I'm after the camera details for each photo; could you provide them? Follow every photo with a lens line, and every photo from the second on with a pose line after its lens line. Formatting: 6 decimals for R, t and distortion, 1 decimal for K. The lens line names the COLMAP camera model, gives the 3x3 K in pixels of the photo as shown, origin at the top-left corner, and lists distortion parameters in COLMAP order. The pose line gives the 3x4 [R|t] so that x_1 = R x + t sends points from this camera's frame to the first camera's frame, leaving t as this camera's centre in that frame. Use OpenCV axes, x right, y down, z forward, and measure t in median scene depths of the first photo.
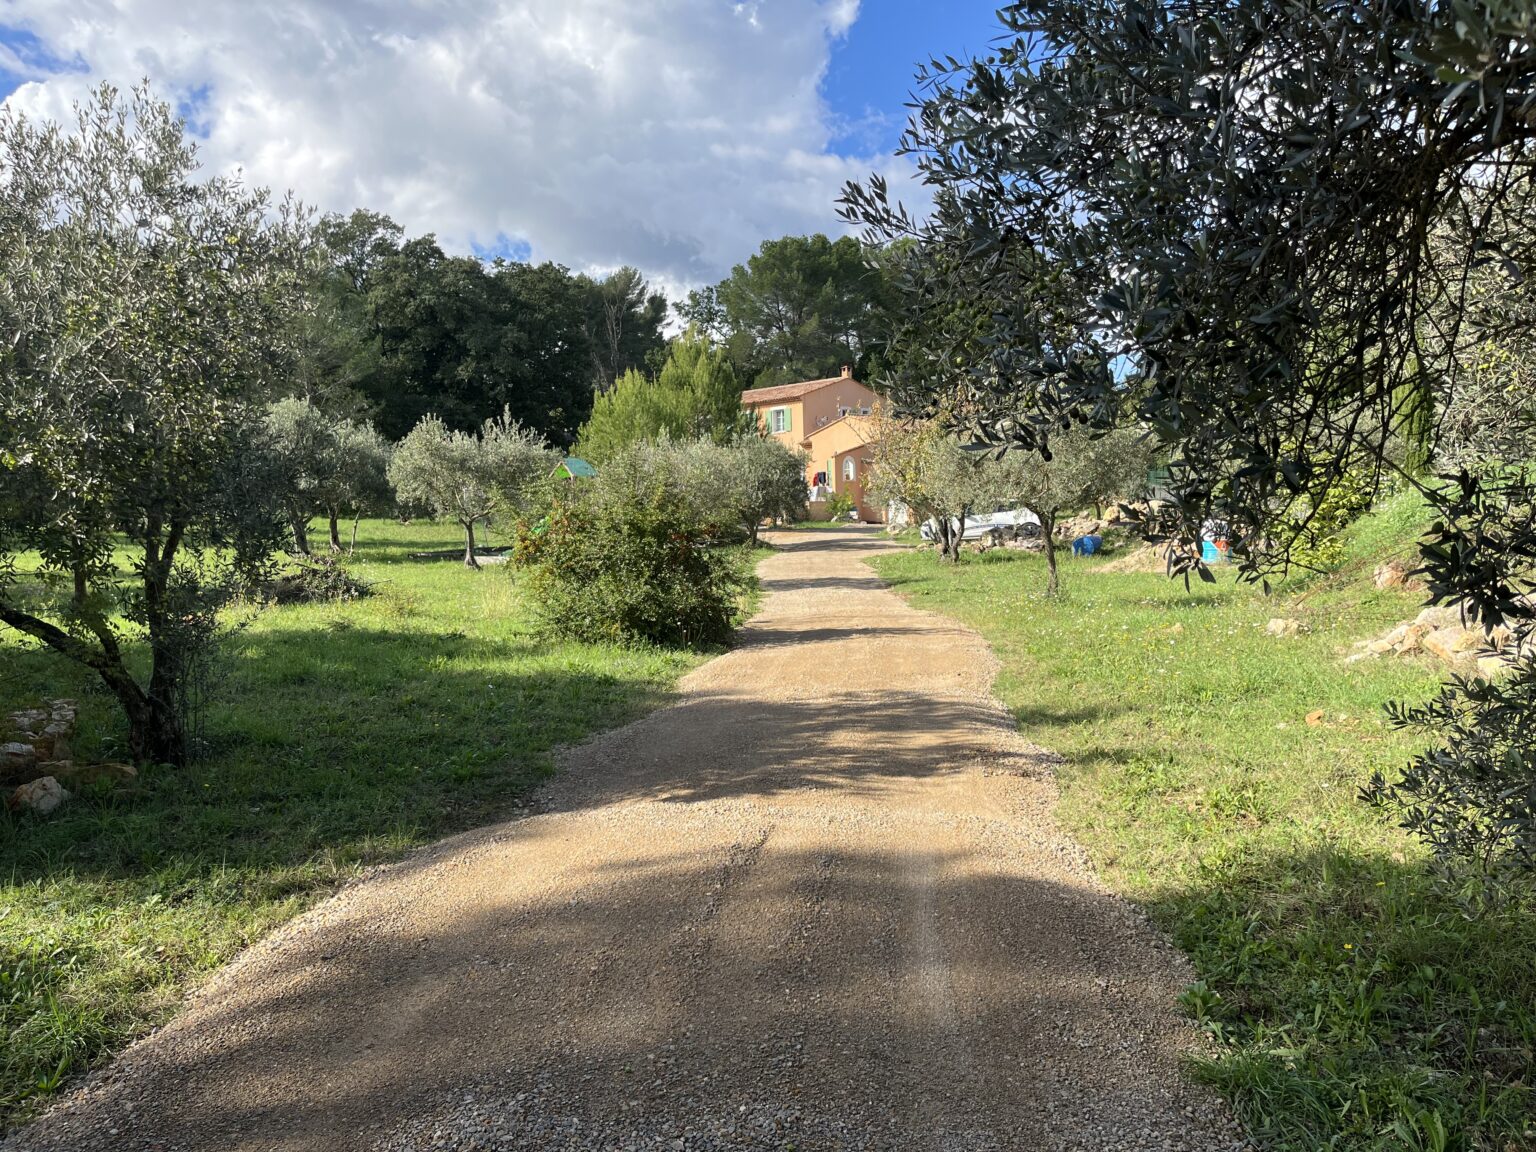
lens RADIAL K [[1140.9, 0, 799.6], [0, 1140.9, 574.0], [0, 0, 1]] dist [0.066632, -0.125081]
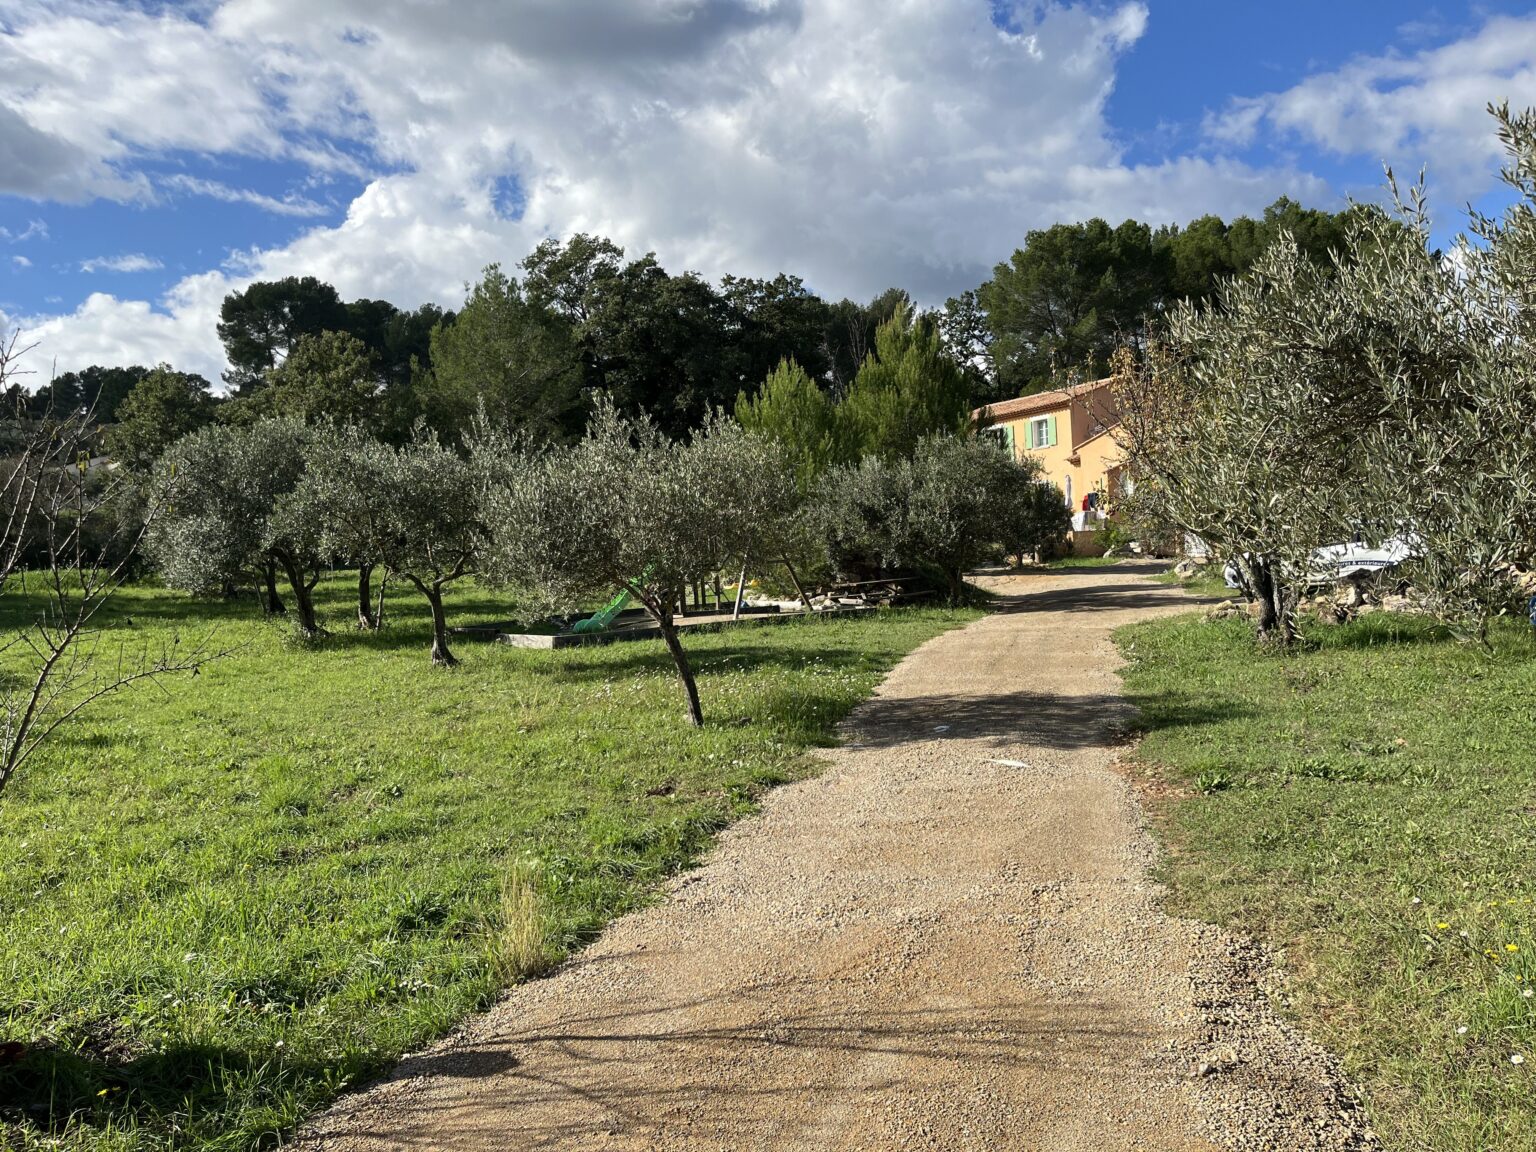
lens RADIAL K [[1140.9, 0, 799.6], [0, 1140.9, 574.0], [0, 0, 1]] dist [0.066632, -0.125081]
pose [[0.966565, -0.025570, -0.255144, 0.019972], [0.018261, 0.999353, -0.030975, -0.010948], [0.255772, 0.025280, 0.966407, 0.157388]]
